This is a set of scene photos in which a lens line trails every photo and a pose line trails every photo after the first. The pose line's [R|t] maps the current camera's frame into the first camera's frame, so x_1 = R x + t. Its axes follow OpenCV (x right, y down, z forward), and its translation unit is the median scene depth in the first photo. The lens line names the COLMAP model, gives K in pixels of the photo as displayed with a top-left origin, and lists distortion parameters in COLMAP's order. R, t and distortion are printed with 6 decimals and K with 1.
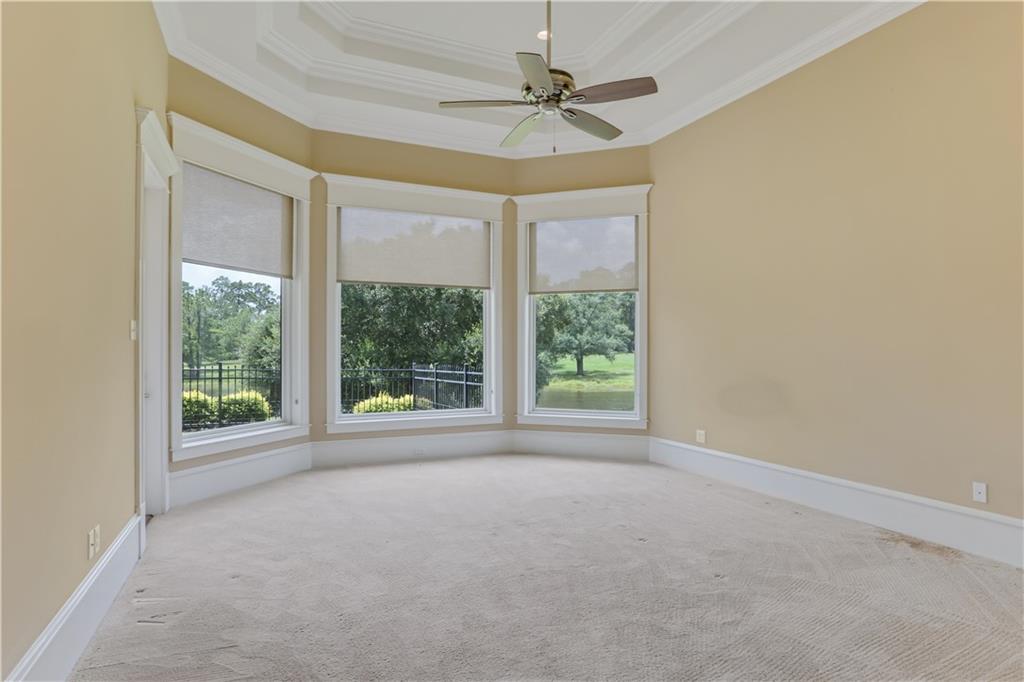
lens RADIAL K [[554.9, 0, 554.2], [0, 554.9, 344.1], [0, 0, 1]] dist [-0.046615, 0.008396]
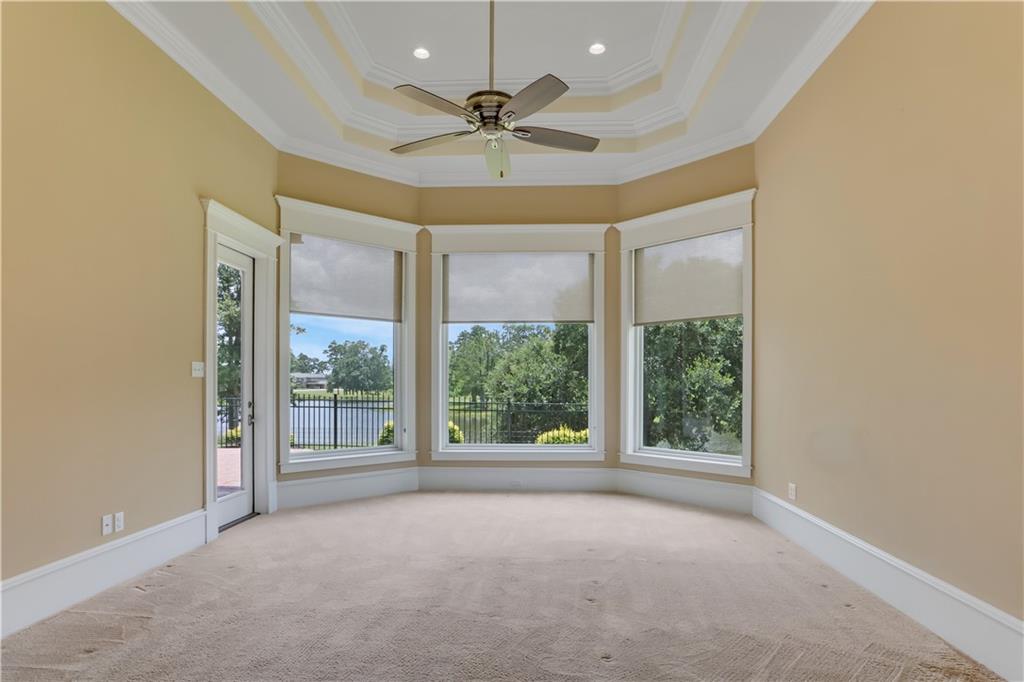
lens RADIAL K [[554.9, 0, 539.0], [0, 554.9, 381.0], [0, 0, 1]] dist [-0.046615, 0.008396]
pose [[0.884133, -0.002793, -0.467227, 0.293085], [0.004316, 0.999988, 0.002189, 0.001459], [0.467216, -0.003952, 0.884135, 0.109388]]
